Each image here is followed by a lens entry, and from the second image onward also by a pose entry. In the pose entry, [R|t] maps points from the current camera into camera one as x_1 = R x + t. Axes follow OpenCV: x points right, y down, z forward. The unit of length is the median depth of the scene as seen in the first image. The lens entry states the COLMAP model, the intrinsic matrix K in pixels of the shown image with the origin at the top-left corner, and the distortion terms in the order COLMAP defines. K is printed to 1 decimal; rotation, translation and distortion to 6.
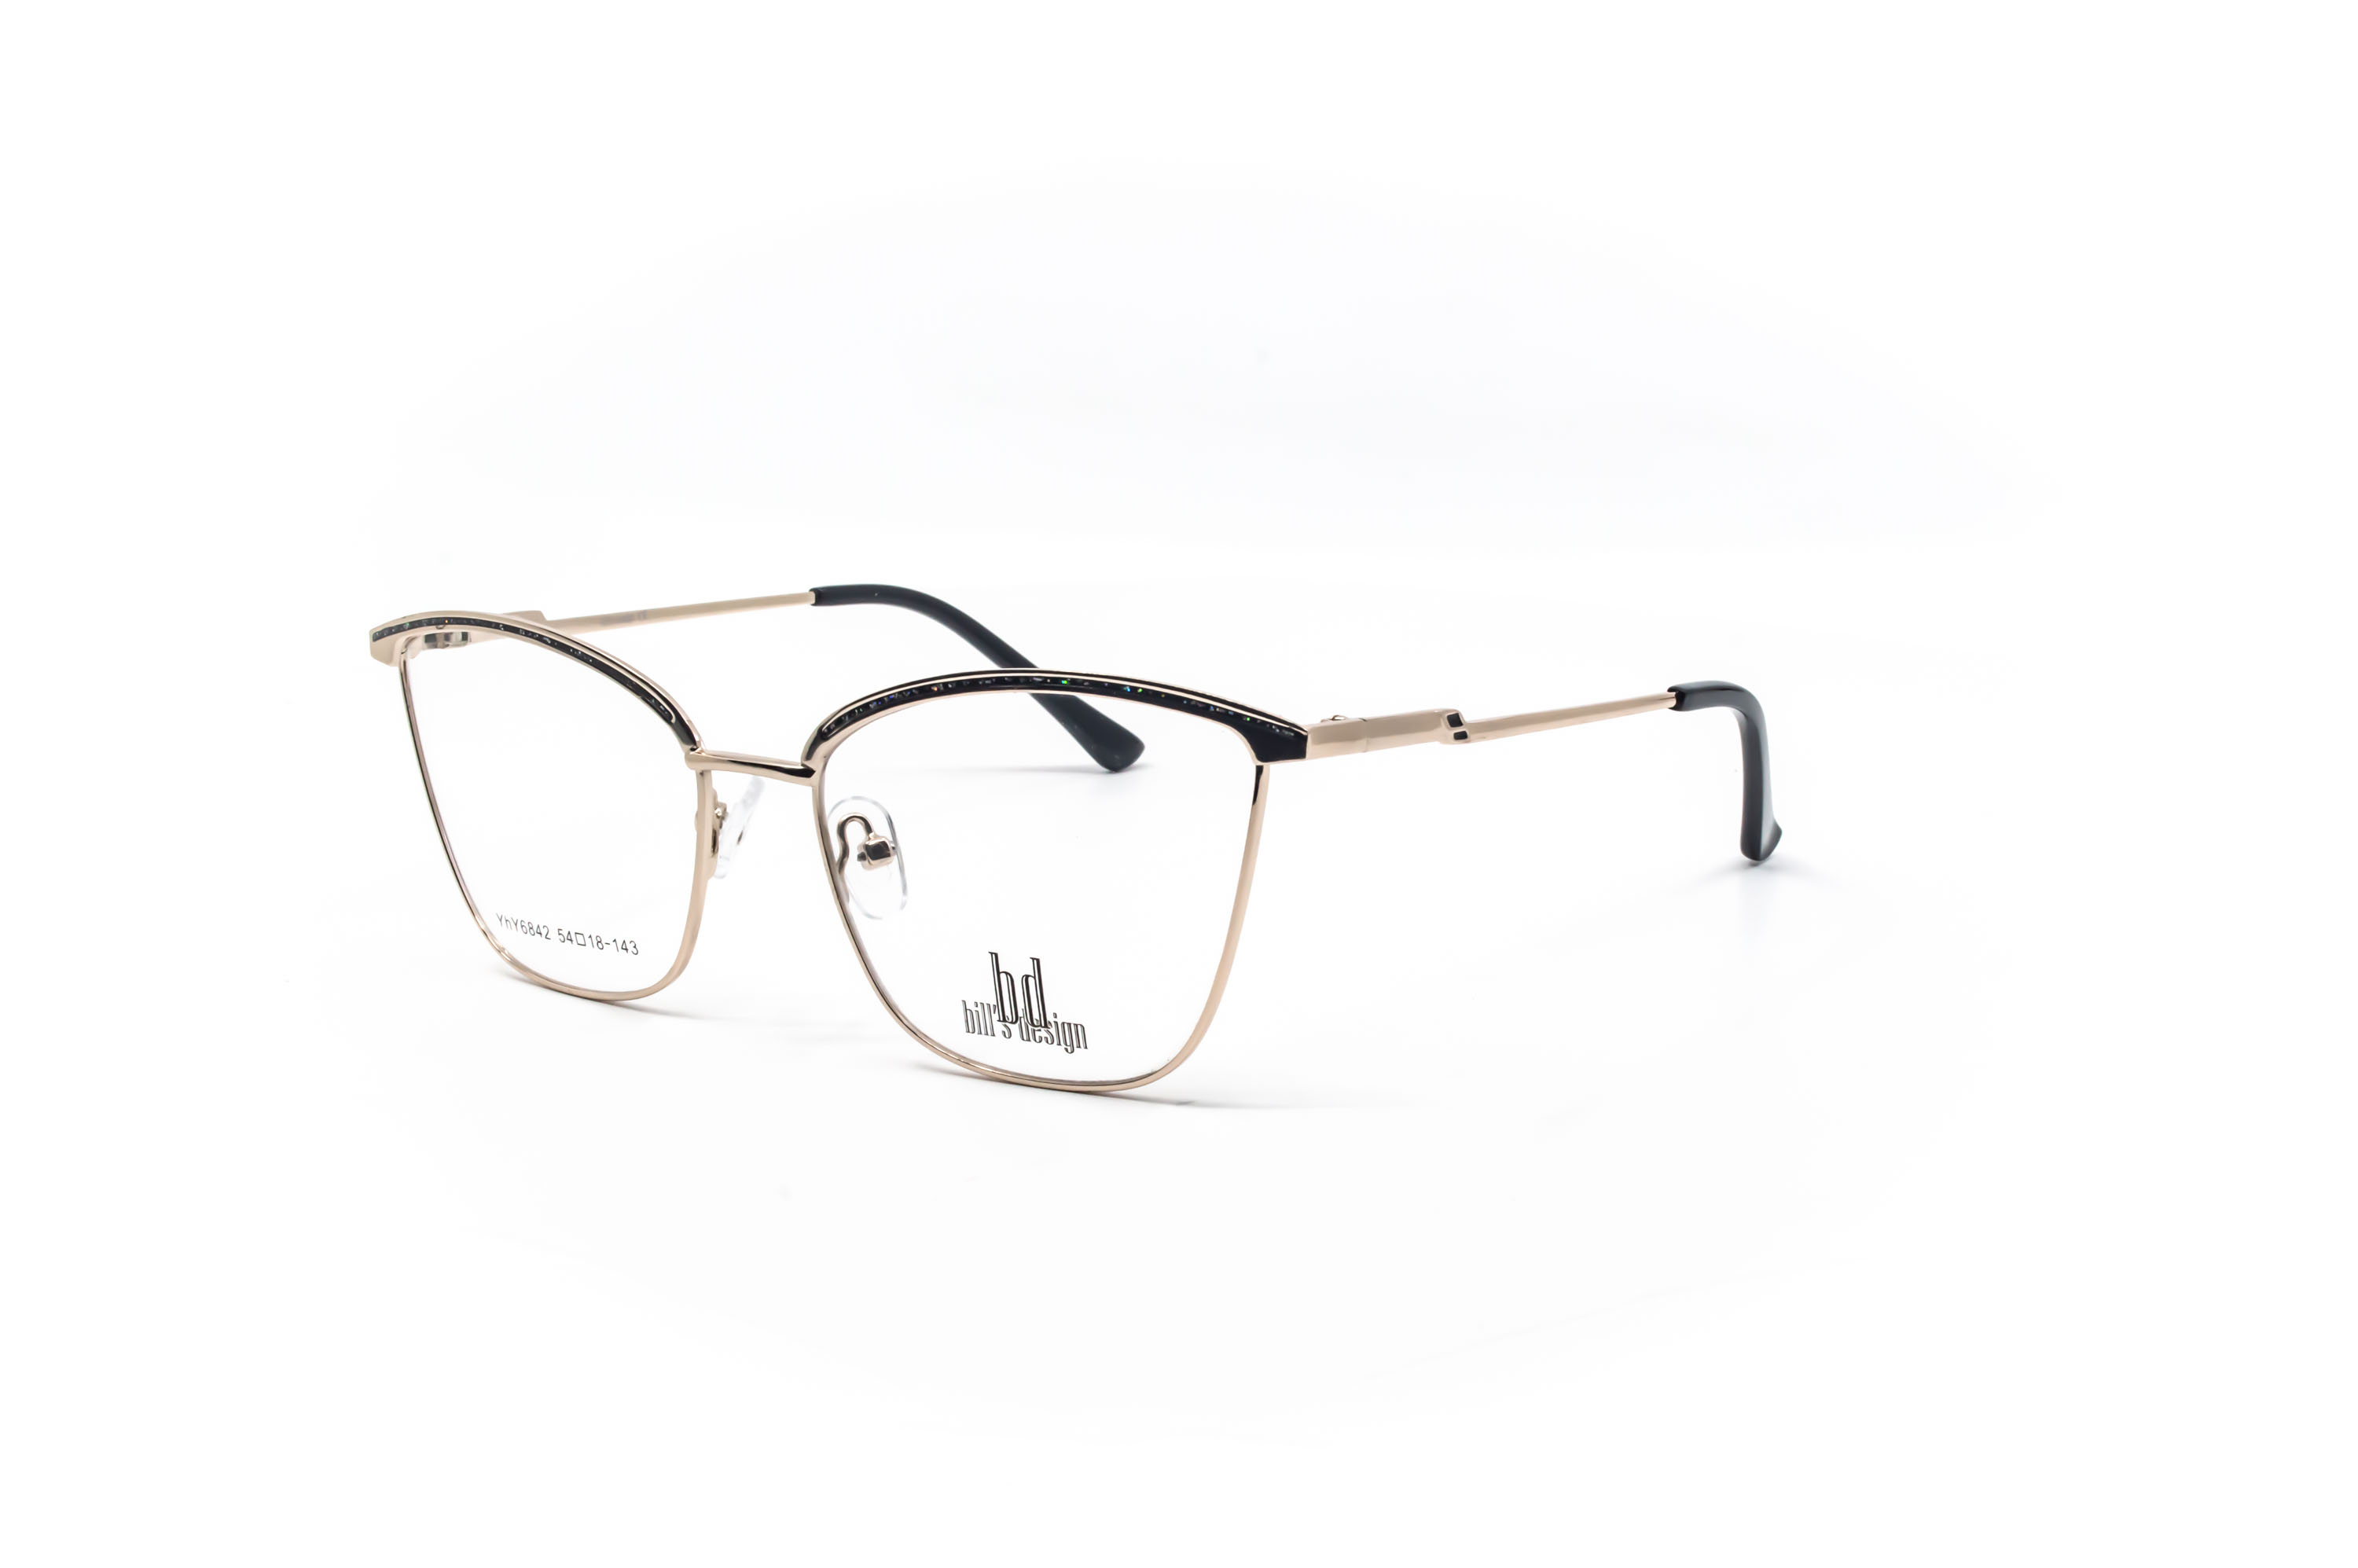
lens RADIAL K [[3086.2, 0, 1179.0], [0, 3086.2, 784.0], [0, 0, 1]] dist [-0.049969, 0.036939]
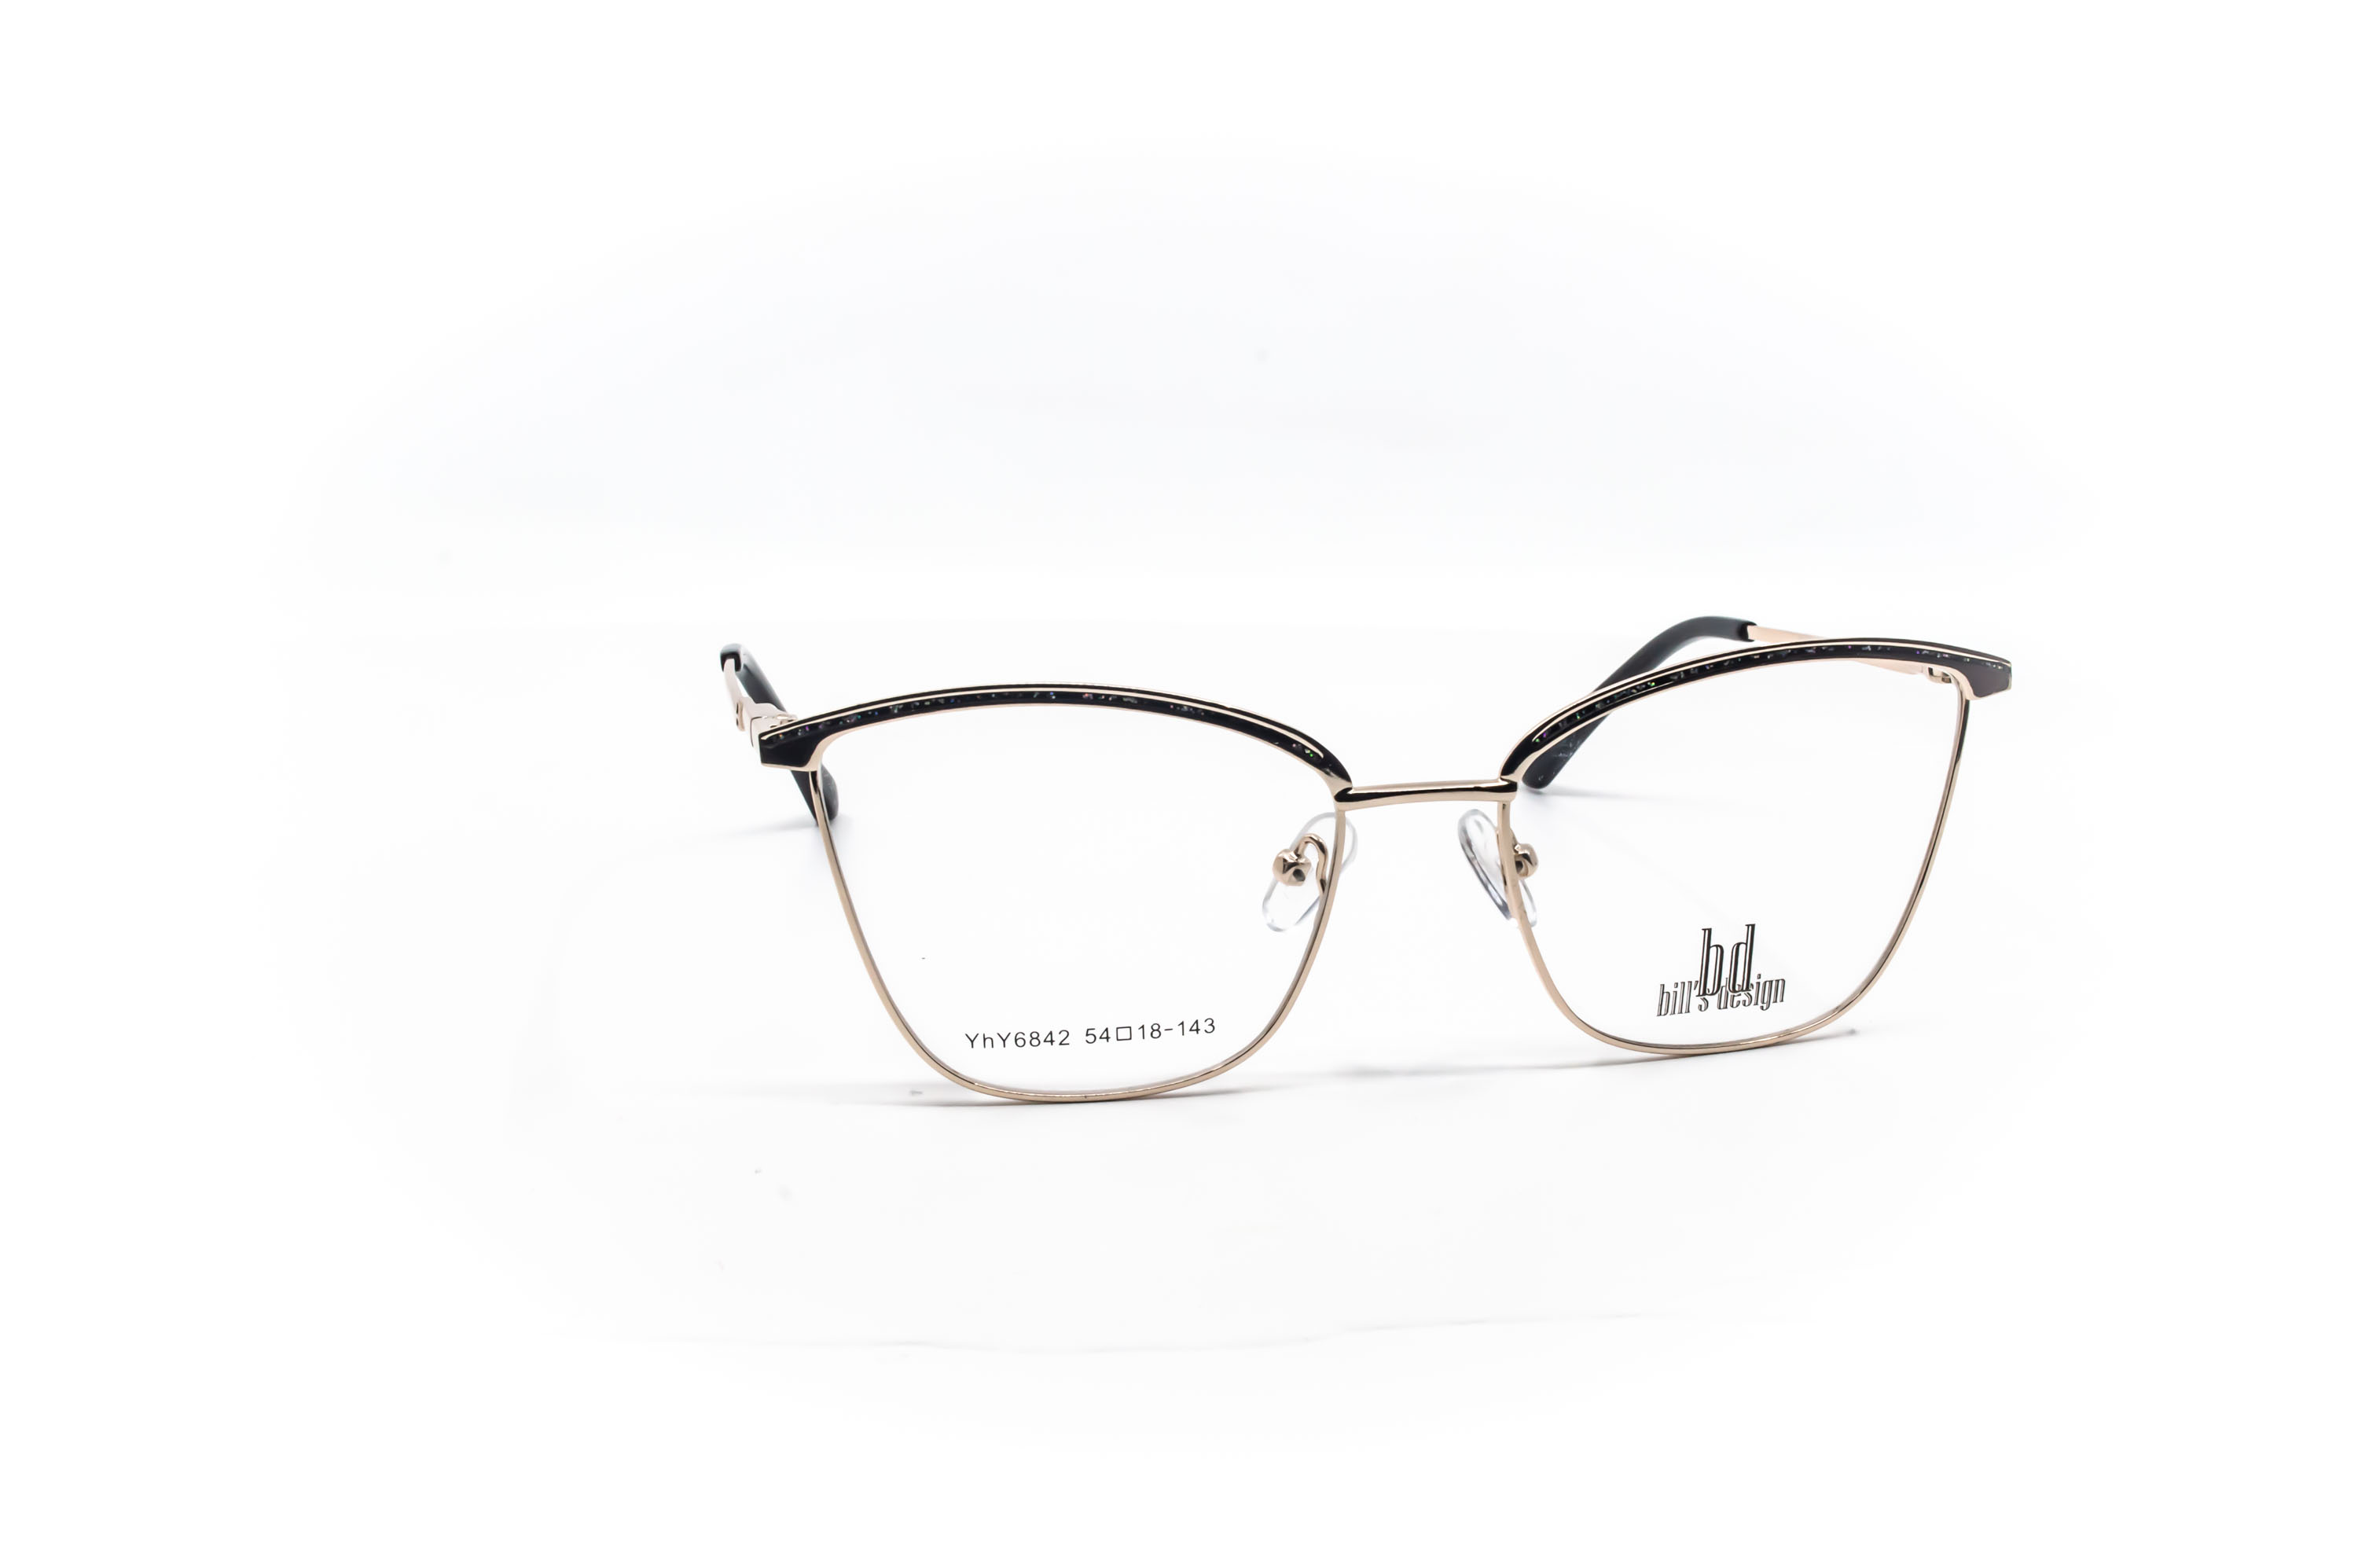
lens RADIAL K [[3086.2, 0, 1179.0], [0, 3086.2, 784.0], [0, 0, 1]] dist [-0.049969, 0.036939]
pose [[0.707750, -0.149106, 0.690548, -0.869534], [0.151943, 0.986725, 0.057330, -0.076693], [-0.689930, 0.064349, 0.721010, 0.375666]]
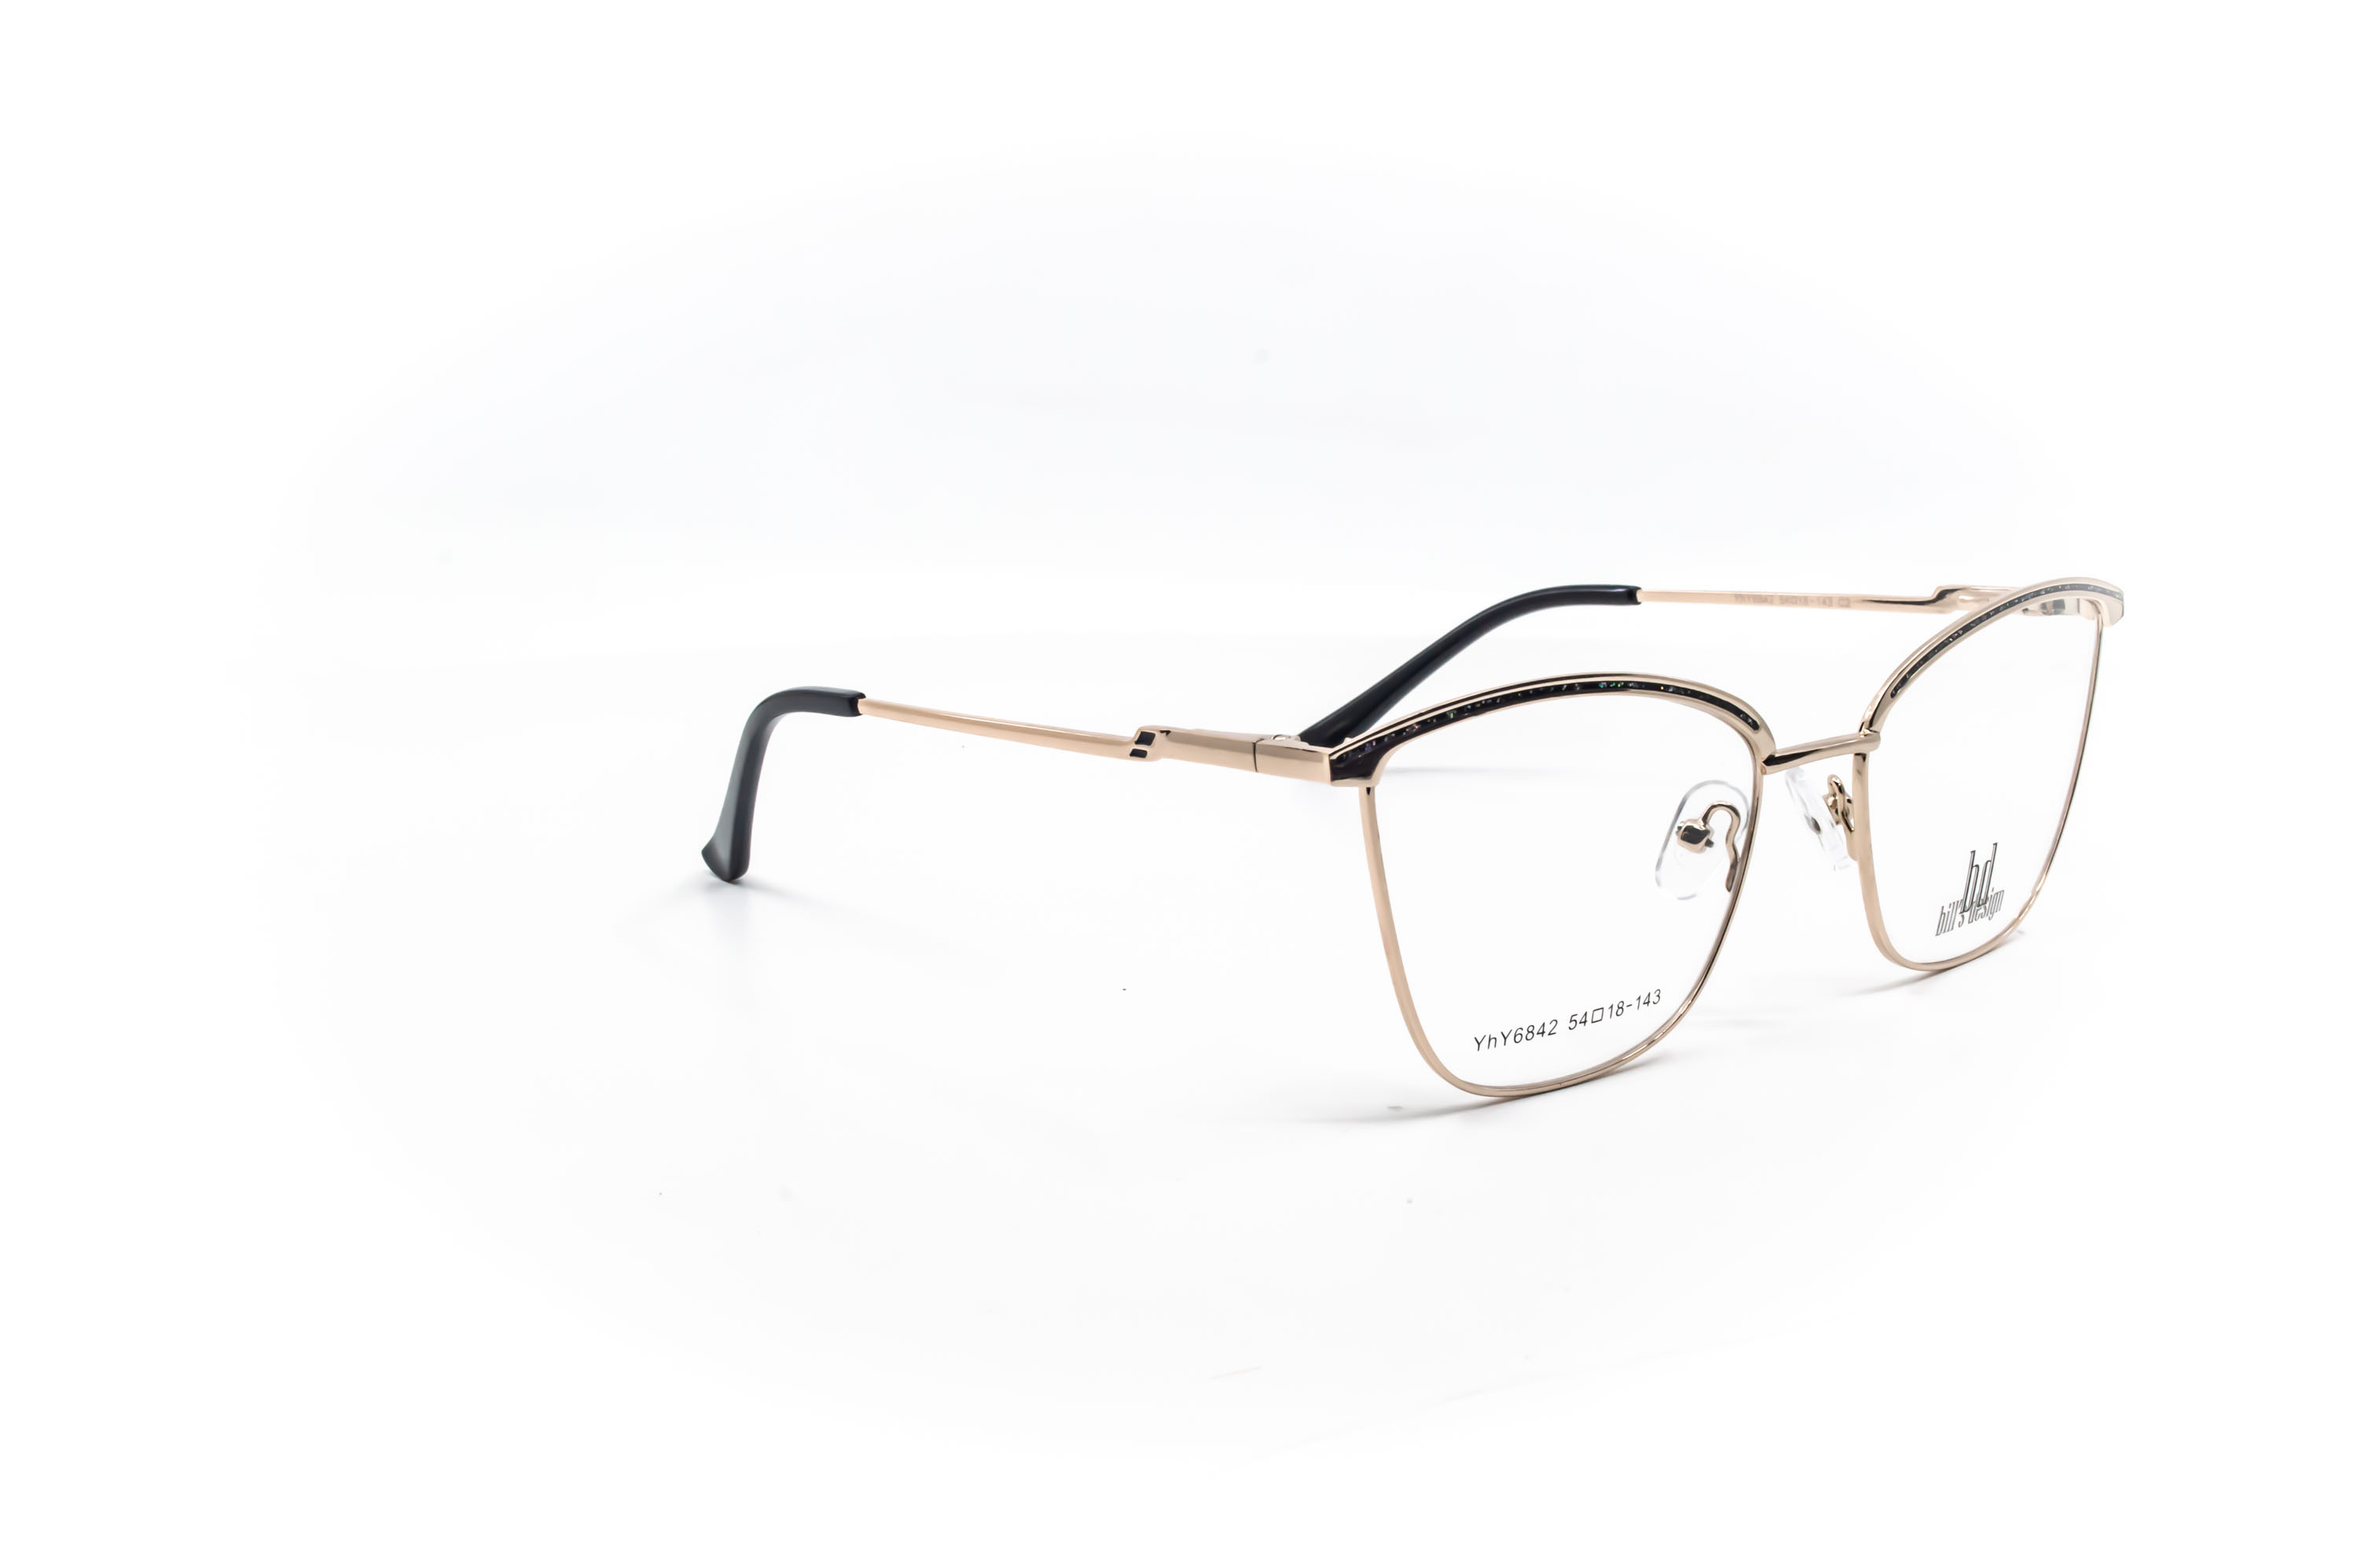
lens RADIAL K [[3086.2, 0, 1179.0], [0, 3086.2, 784.0], [0, 0, 1]] dist [-0.049969, 0.036939]
pose [[0.266346, -0.199077, 0.943095, -1.178115], [0.207230, 0.967385, 0.145679, -0.190666], [-0.941337, 0.156636, 0.298914, 0.919698]]
